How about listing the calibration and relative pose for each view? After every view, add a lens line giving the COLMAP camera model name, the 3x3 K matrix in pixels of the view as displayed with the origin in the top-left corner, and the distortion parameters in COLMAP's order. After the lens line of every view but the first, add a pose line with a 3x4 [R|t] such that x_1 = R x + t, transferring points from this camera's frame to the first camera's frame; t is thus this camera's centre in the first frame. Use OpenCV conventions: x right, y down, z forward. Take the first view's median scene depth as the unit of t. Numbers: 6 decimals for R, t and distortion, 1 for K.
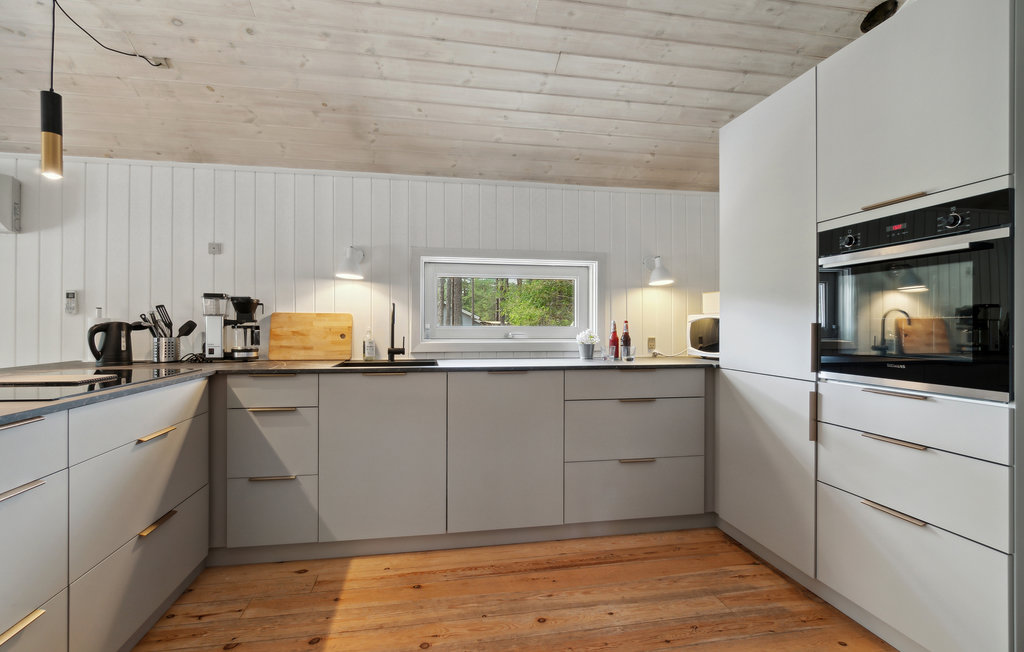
lens RADIAL K [[450.4, 0, 500.8], [0, 450.4, 319.0], [0, 0, 1]] dist [-0.003239, 0.003315]
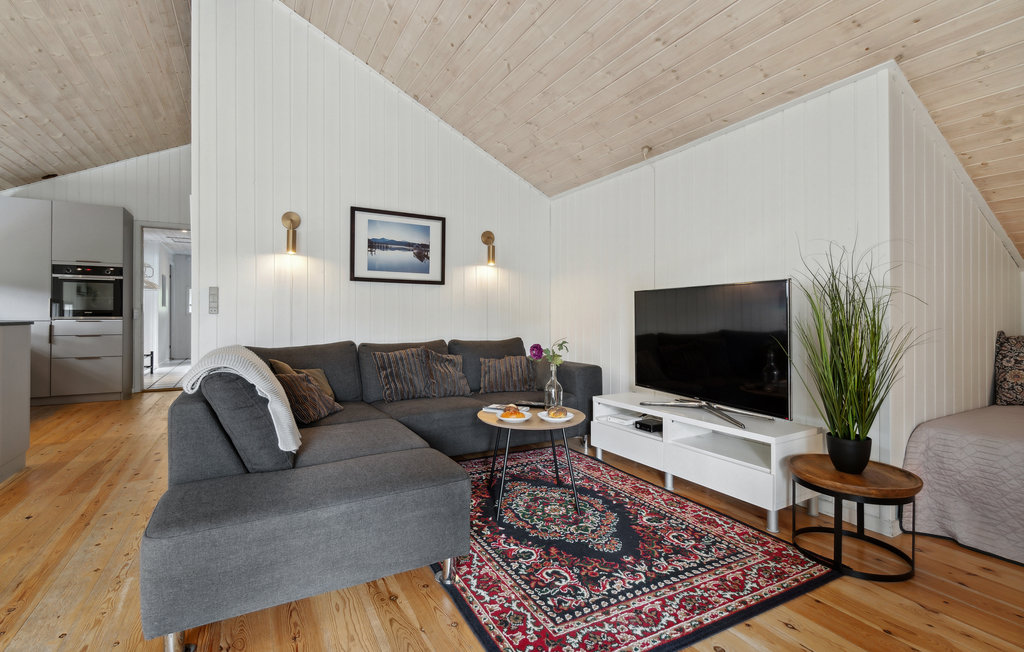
lens RADIAL K [[450.4, 0, 500.8], [0, 450.4, 319.0], [0, 0, 1]] dist [-0.003239, 0.003315]
pose [[-0.311584, -0.004984, 0.950206, -2.610281], [-0.013954, 0.999902, 0.000669, 0.089917], [-0.950116, -0.013051, -0.311623, -0.675030]]
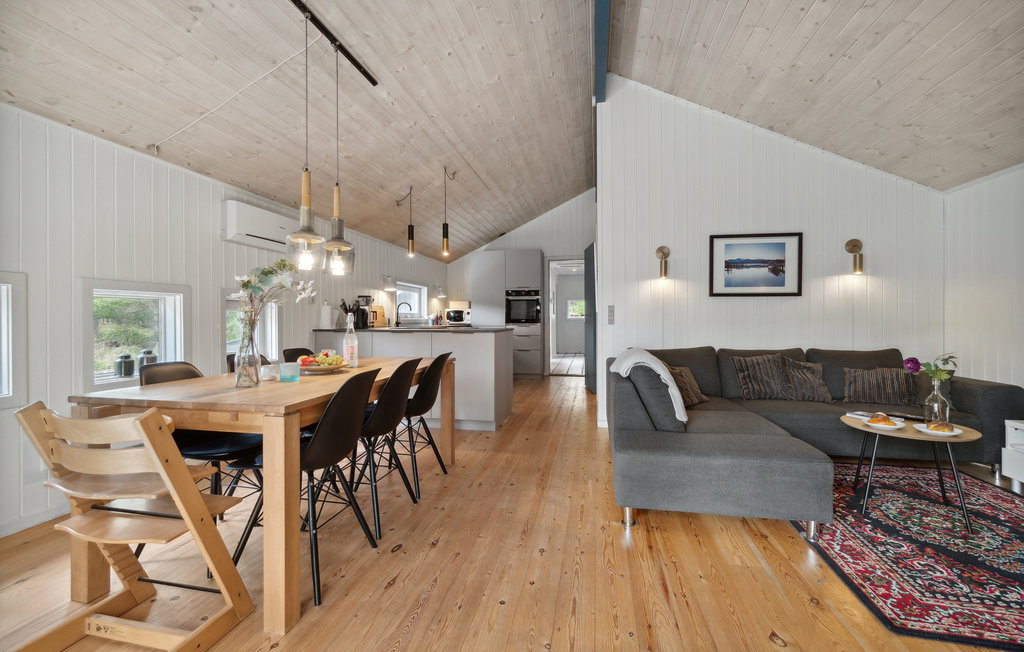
lens RADIAL K [[450.4, 0, 500.8], [0, 450.4, 319.0], [0, 0, 1]] dist [-0.003239, 0.003315]
pose [[0.373248, -0.004138, 0.927722, -3.188803], [-0.009407, 0.999922, 0.008244, 0.040621], [-0.927684, -0.011804, 0.373180, -0.519748]]
